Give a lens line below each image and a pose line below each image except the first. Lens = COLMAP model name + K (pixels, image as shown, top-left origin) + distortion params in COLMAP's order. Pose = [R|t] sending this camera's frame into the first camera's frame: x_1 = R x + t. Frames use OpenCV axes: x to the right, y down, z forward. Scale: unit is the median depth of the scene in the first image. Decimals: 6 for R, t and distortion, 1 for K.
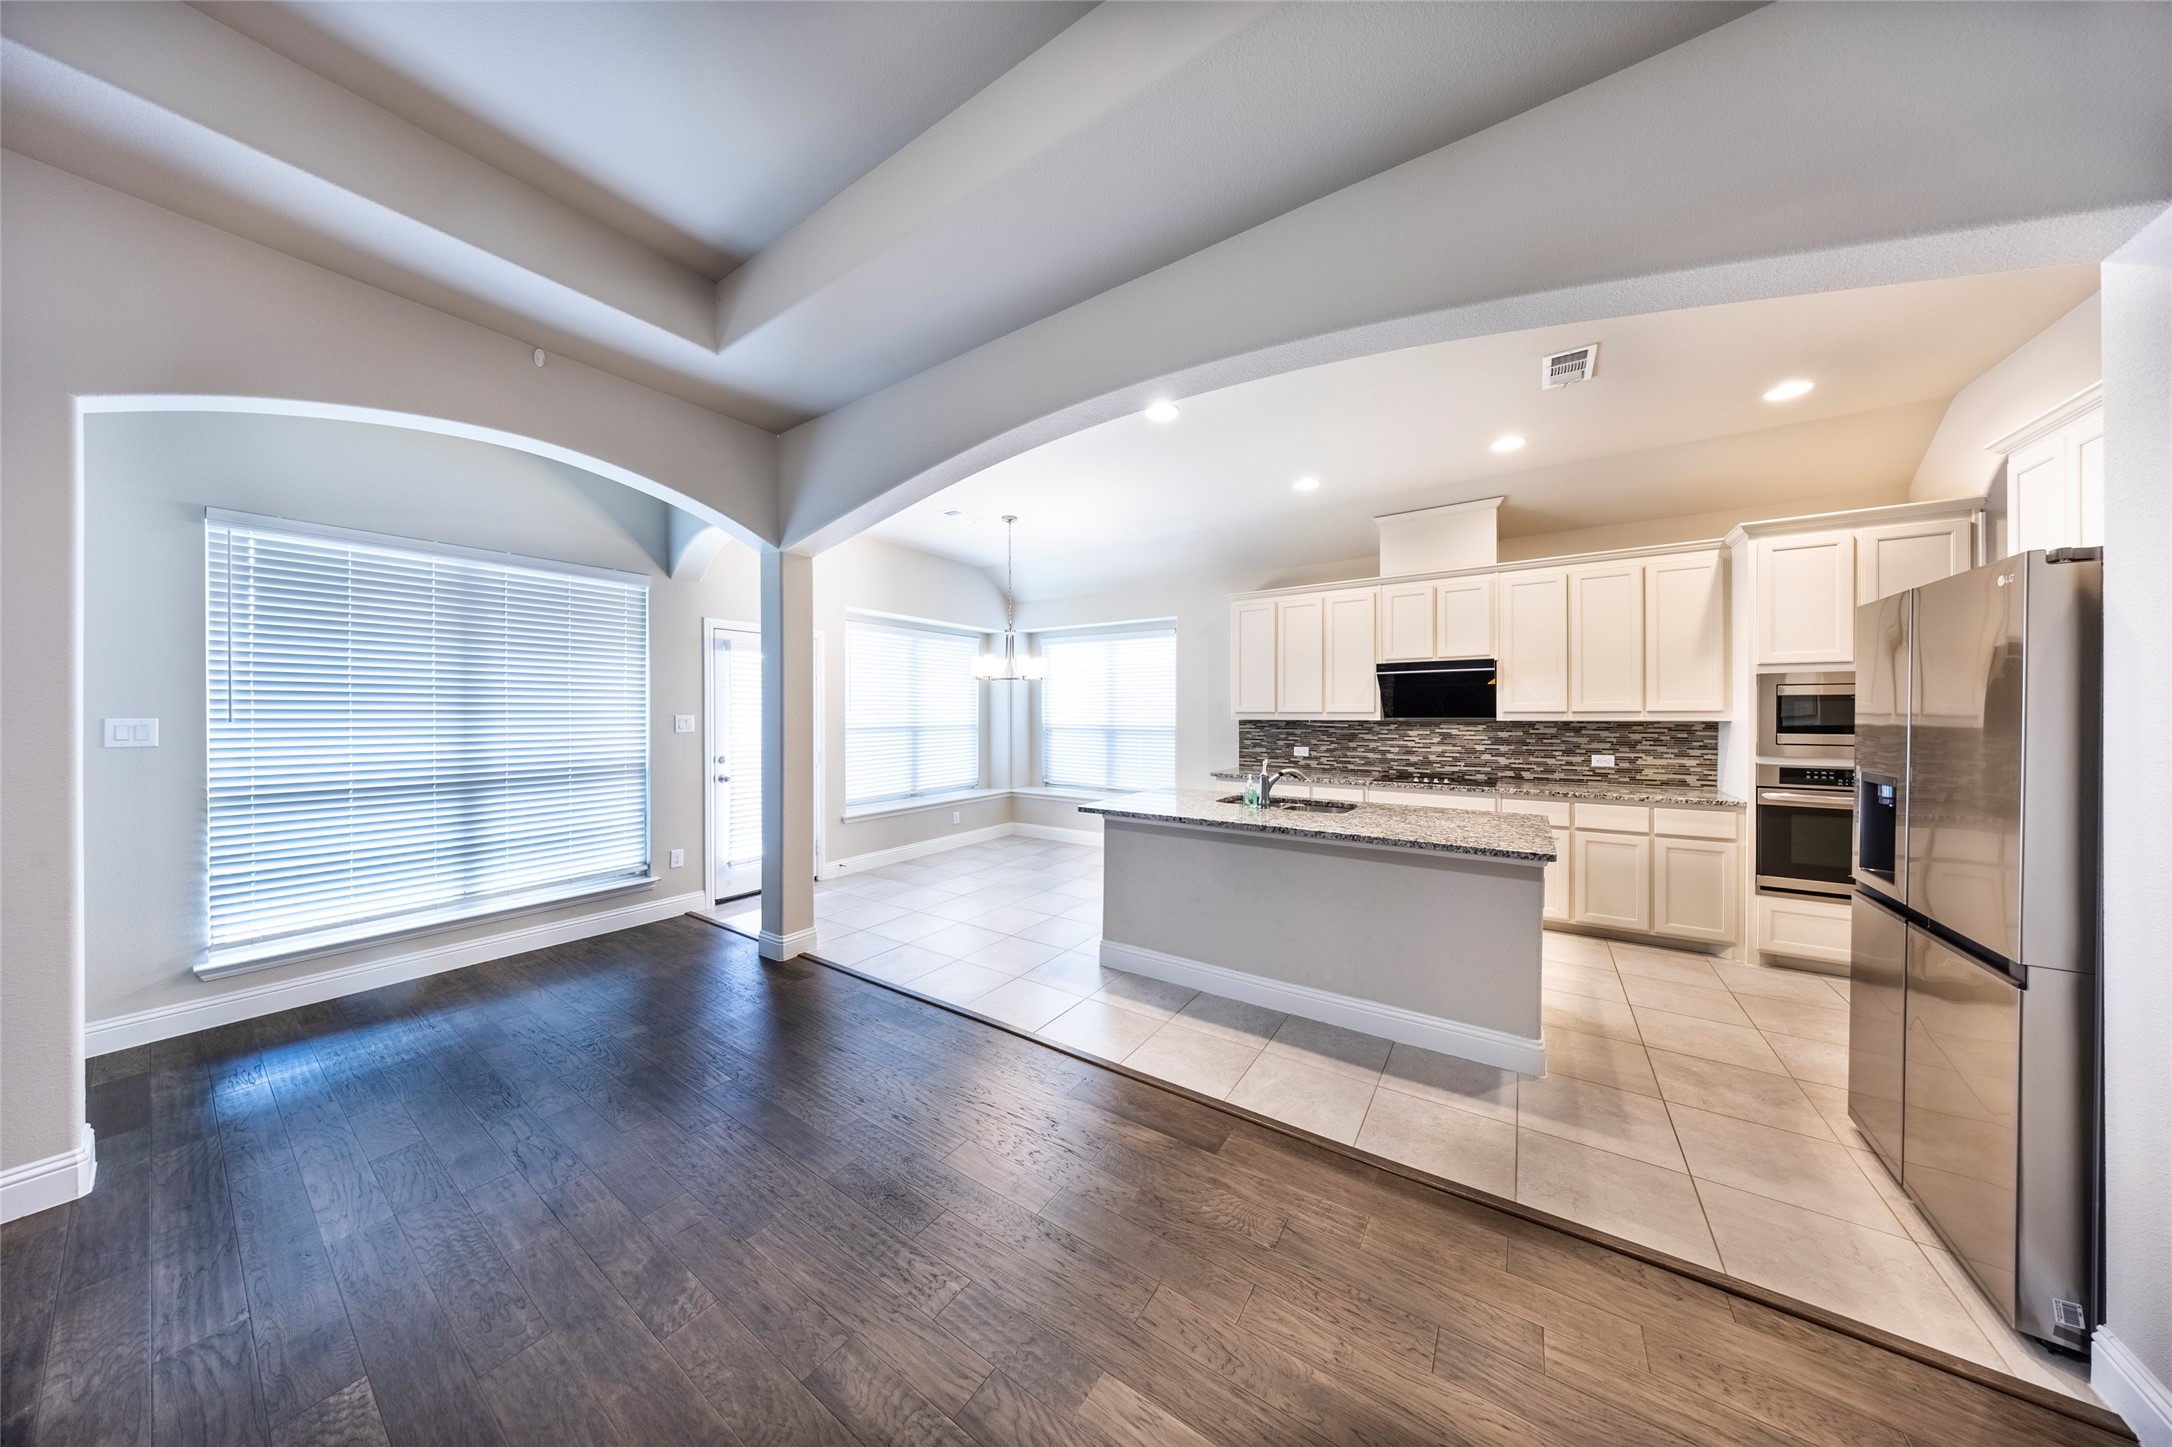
lens RADIAL K [[632.8, 0, 1101.0], [0, 632.8, 714.2], [0, 0, 1]] dist [-0.000388, -0.000125]
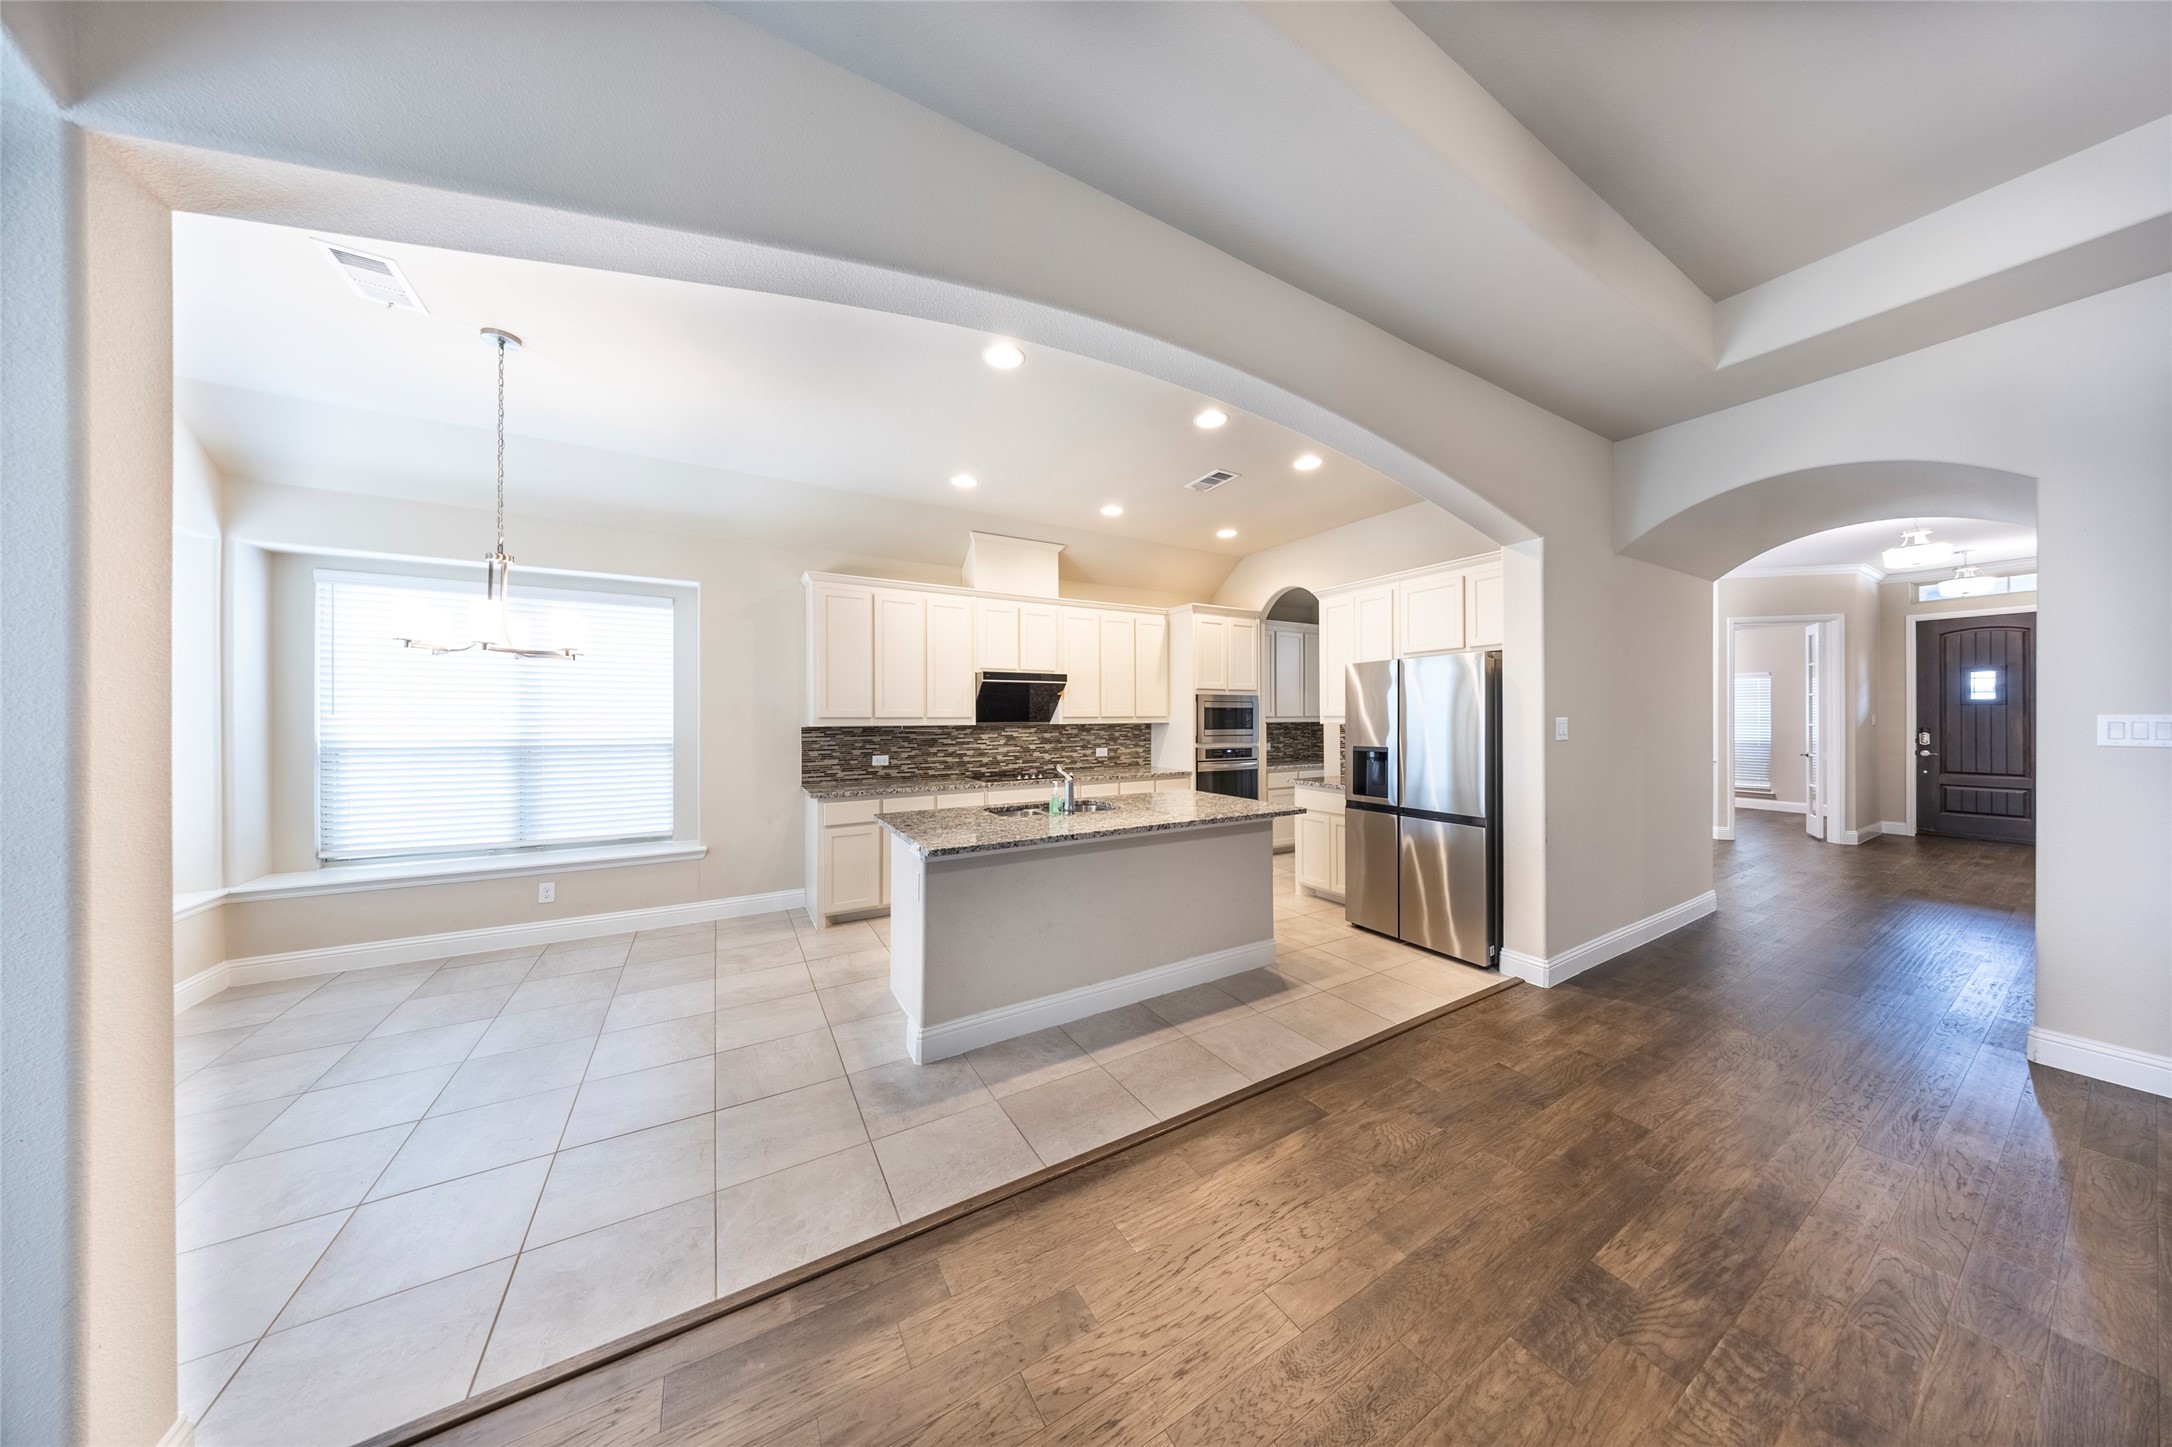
lens RADIAL K [[634.6, 0, 1088.3], [0, 634.6, 714.9], [0, 0, 1]] dist [-0.003300, -0.000187]
pose [[0.435271, 0.003194, 0.900294, -0.461152], [0.004622, 0.999973, -0.005782, -0.000089], [-0.900288, 0.006678, 0.435244, 0.408842]]
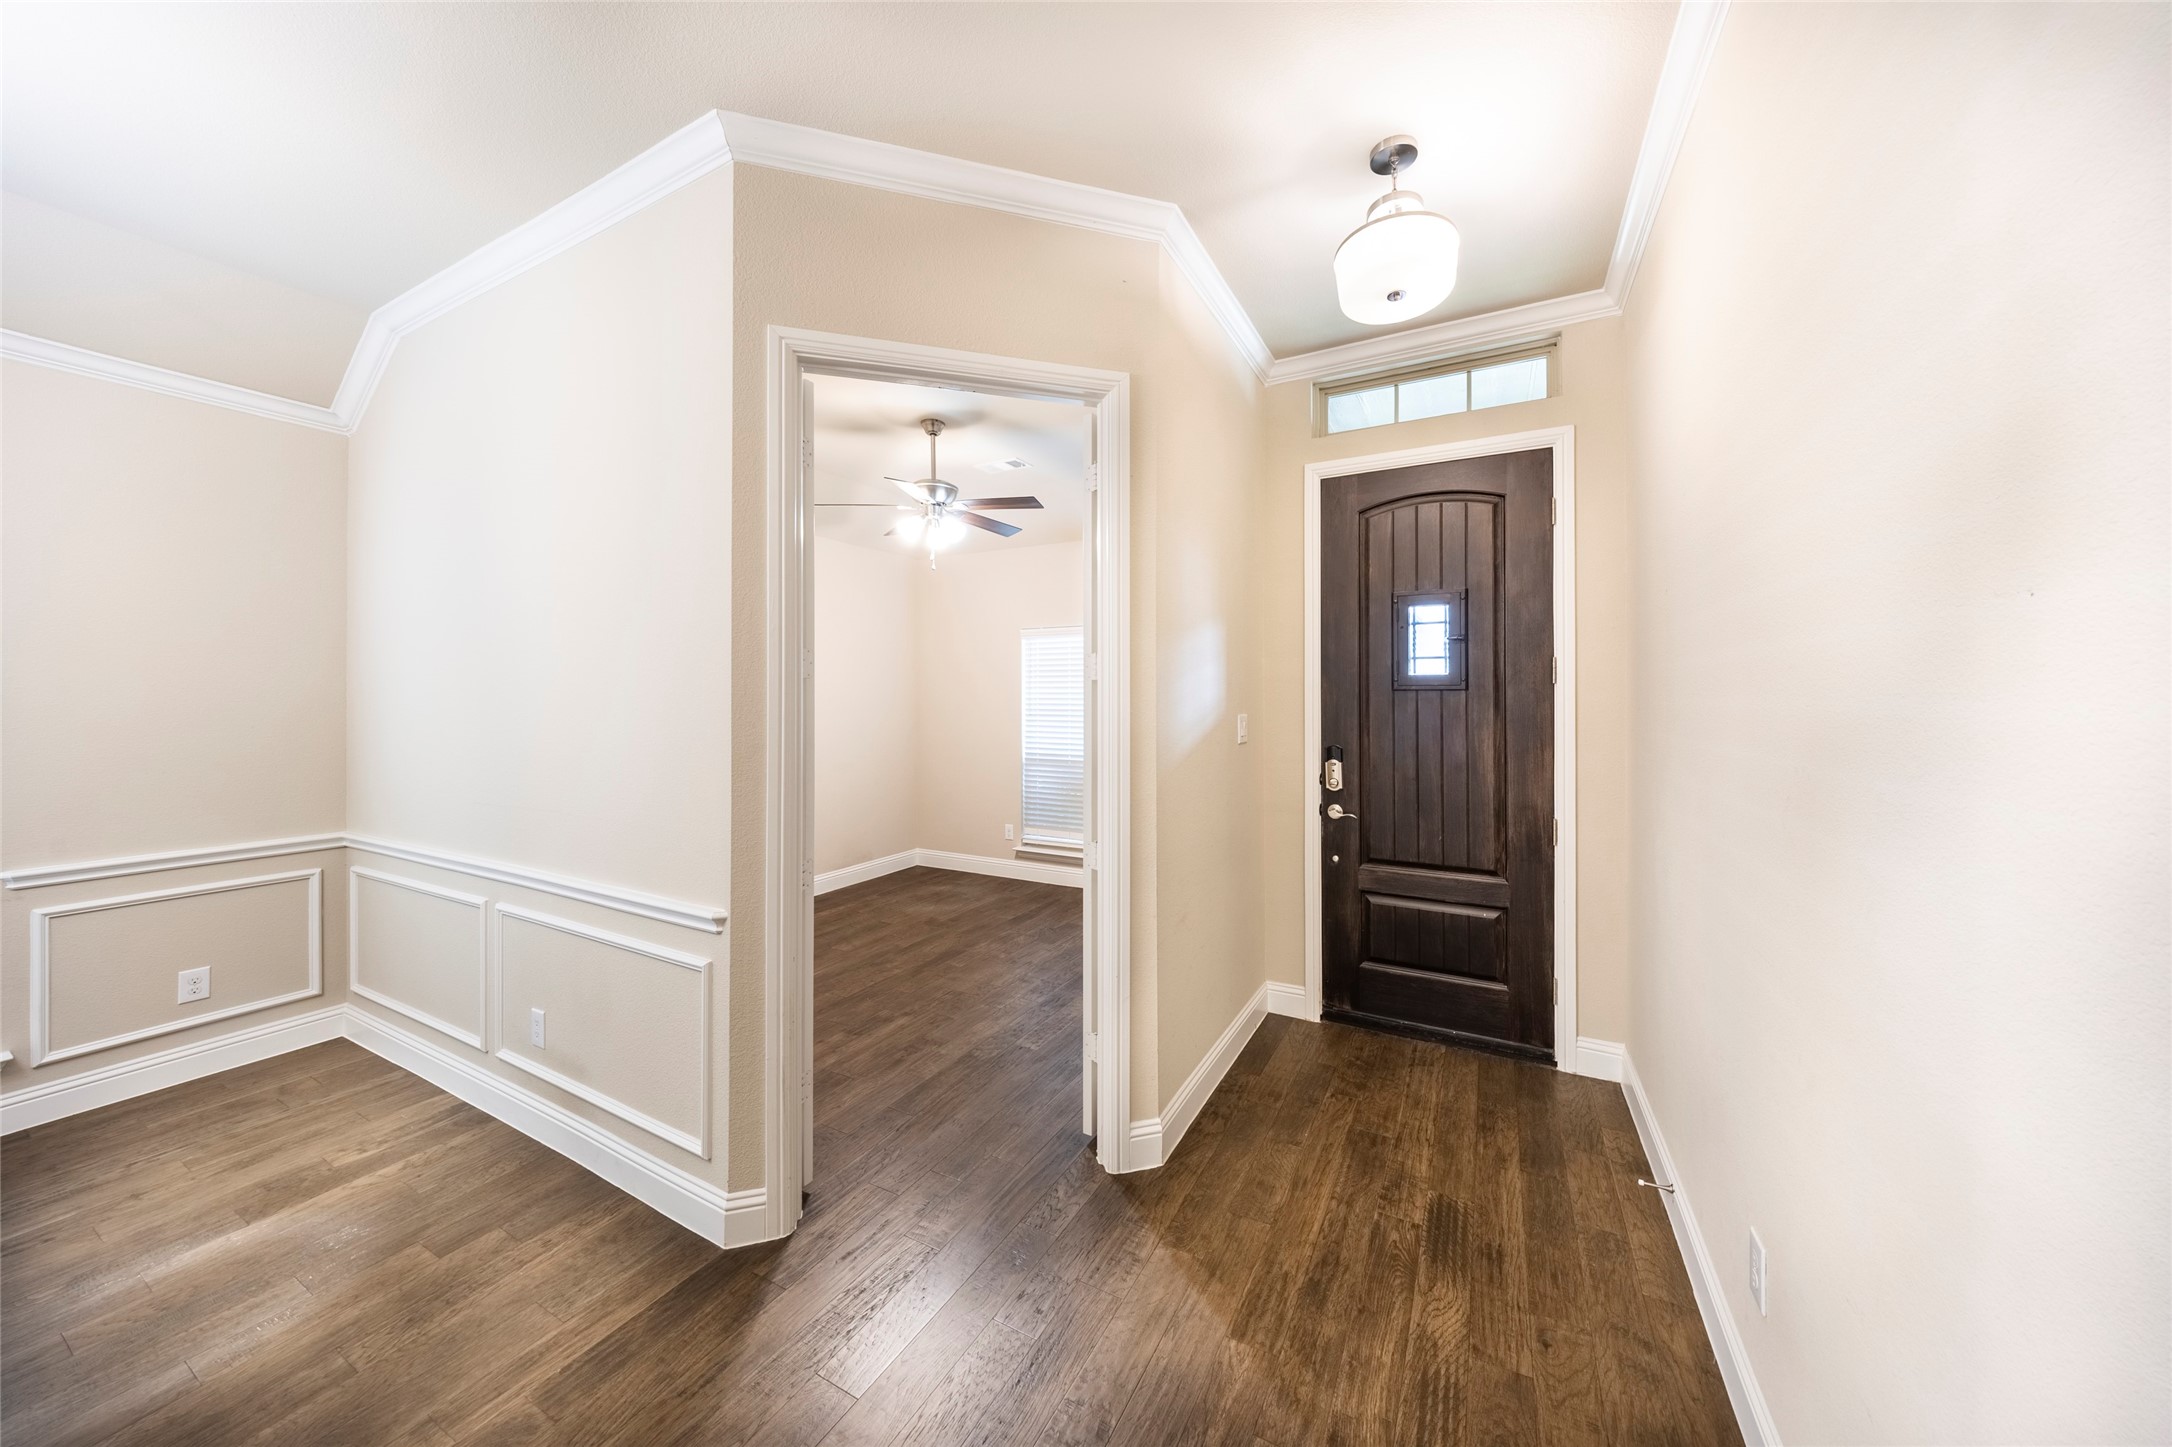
lens RADIAL K [[715.0, 0, 1113.0], [0, 715.0, 686.2], [0, 0, 1]] dist [0.000035, -0.000045]
pose [[-0.102774, 0.009282, 0.994661, 1.150212], [0.005647, 0.999946, -0.008748, -0.021722], [-0.994689, 0.004718, -0.102820, -0.476205]]
